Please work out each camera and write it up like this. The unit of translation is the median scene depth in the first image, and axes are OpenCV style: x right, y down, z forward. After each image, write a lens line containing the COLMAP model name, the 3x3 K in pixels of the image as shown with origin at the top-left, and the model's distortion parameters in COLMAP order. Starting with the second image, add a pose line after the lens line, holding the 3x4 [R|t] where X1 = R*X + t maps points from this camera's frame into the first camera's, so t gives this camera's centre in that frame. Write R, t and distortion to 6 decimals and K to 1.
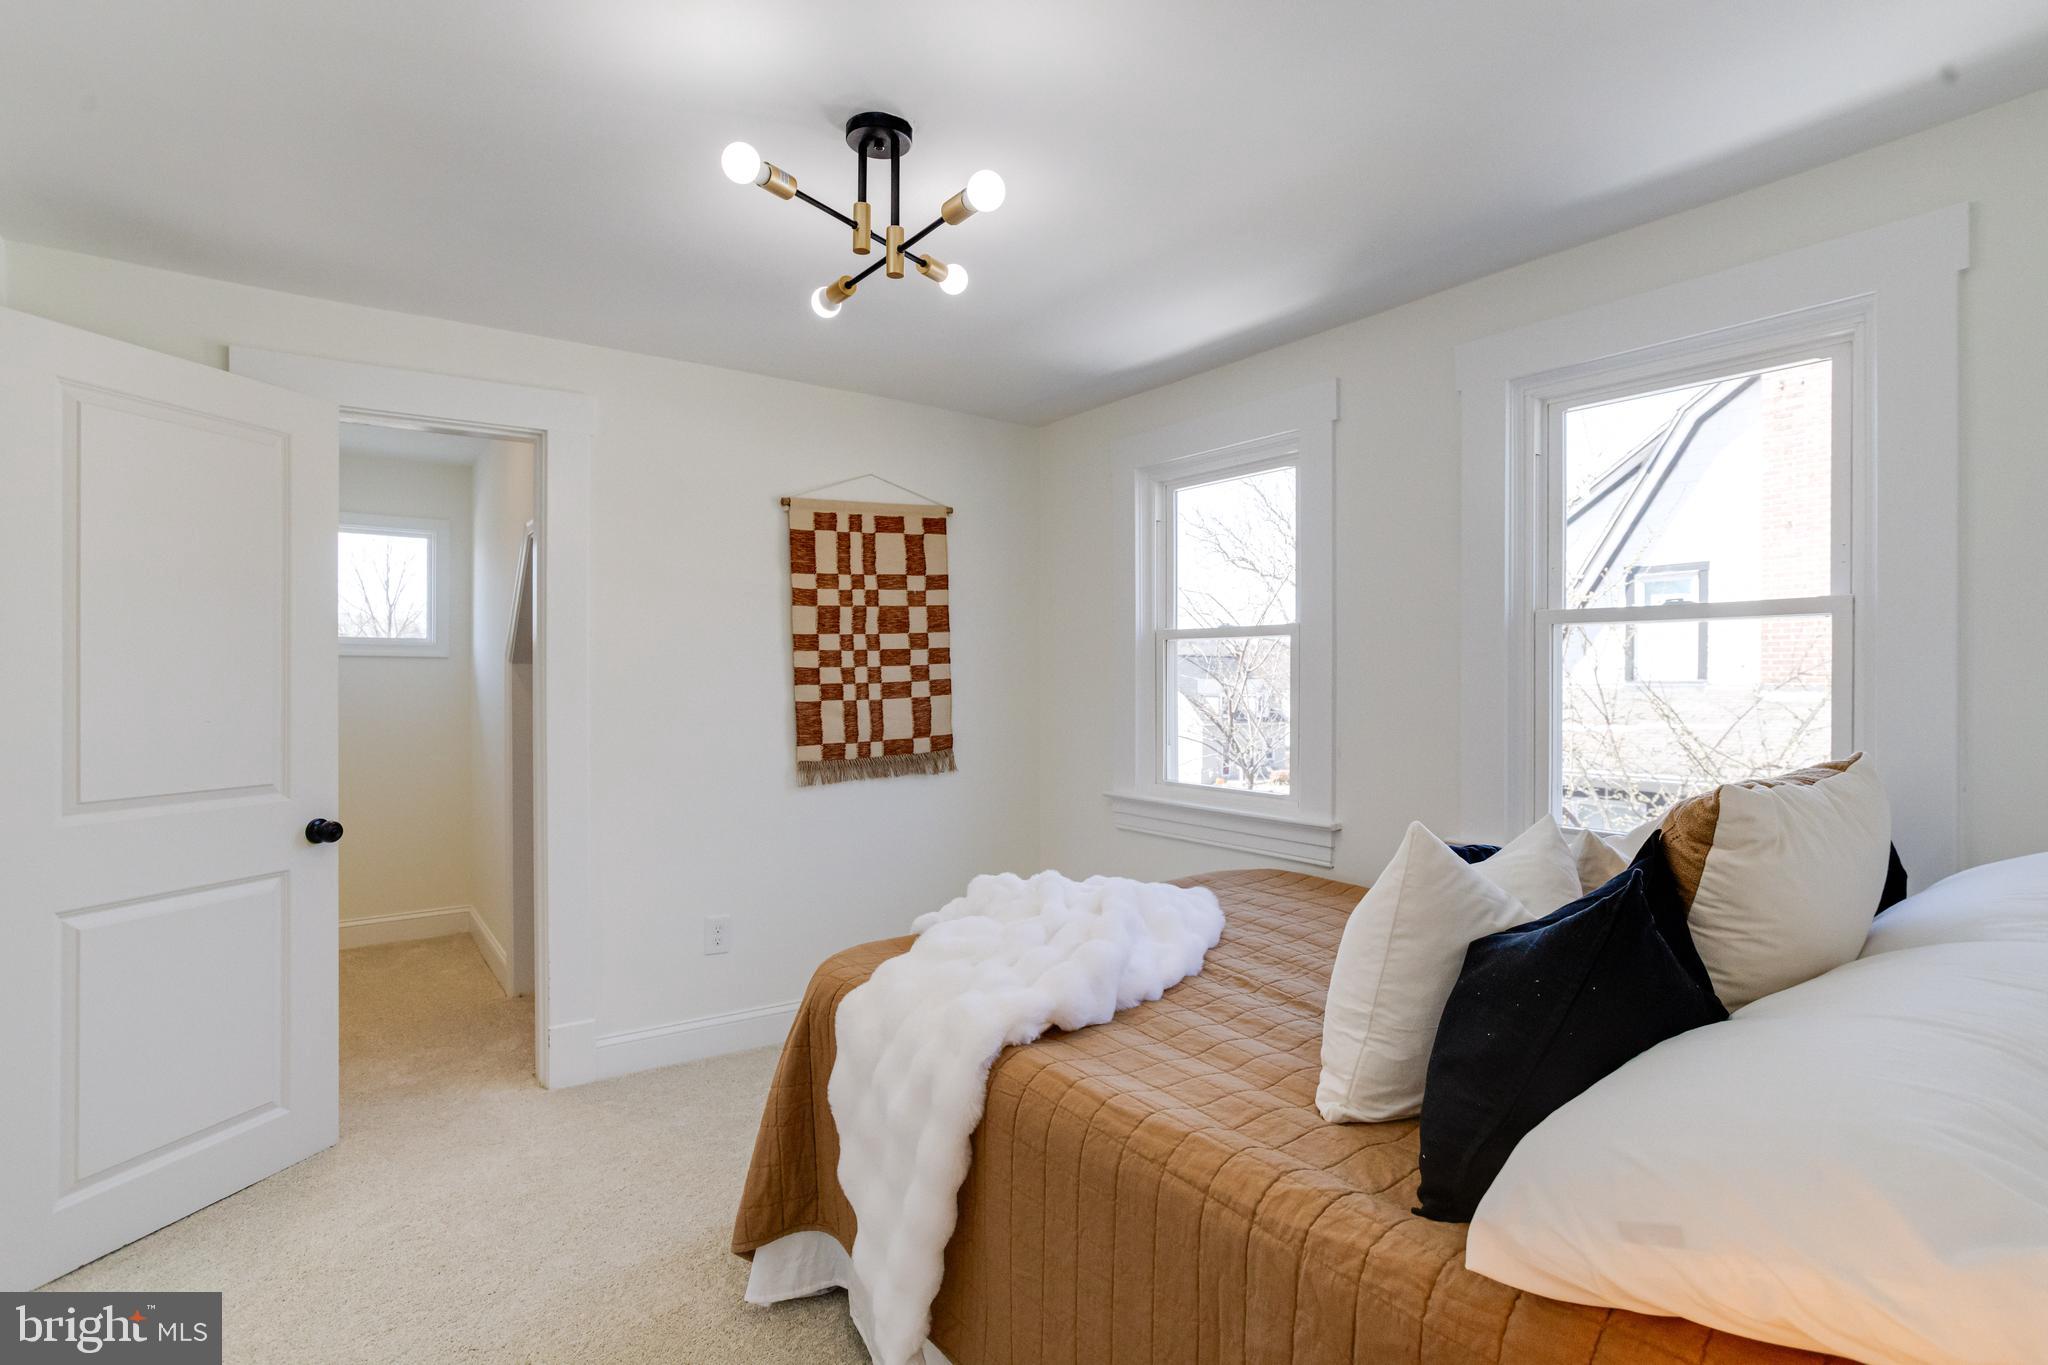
lens RADIAL K [[1029.2, 0, 1030.3], [0, 1029.2, 677.0], [0, 0, 1]] dist [-0.010307, 0.000751]
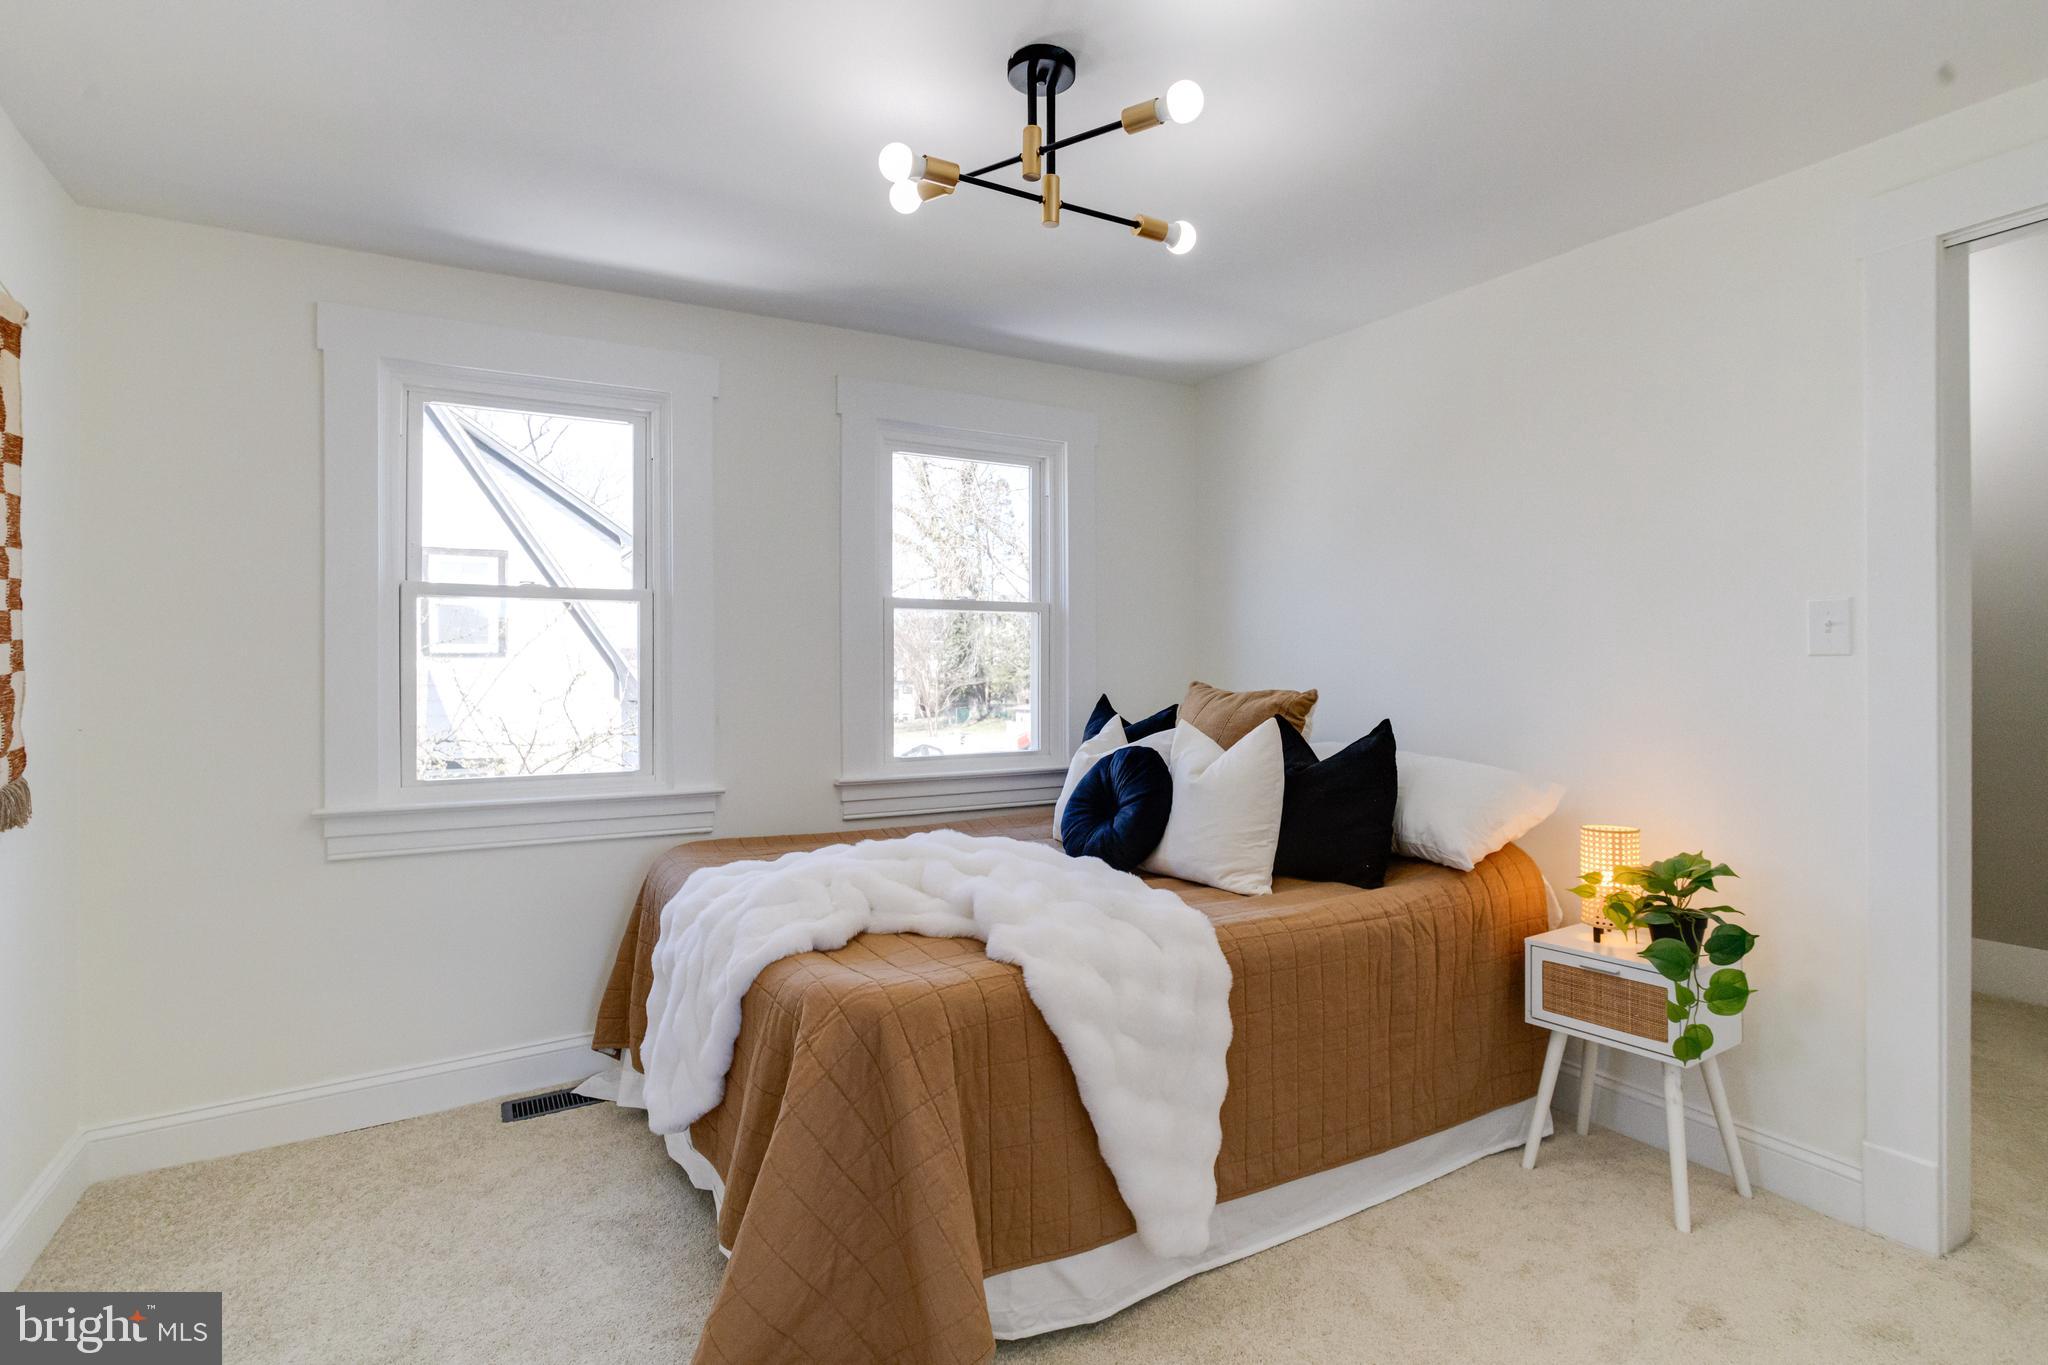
lens RADIAL K [[1029.2, 0, 1030.3], [0, 1029.2, 677.0], [0, 0, 1]] dist [-0.010307, 0.000751]
pose [[0.104198, -0.016099, 0.994426, -0.657082], [0.001658, 0.999870, 0.016013, 0.014116], [-0.994555, -0.000020, 0.104211, 0.538368]]
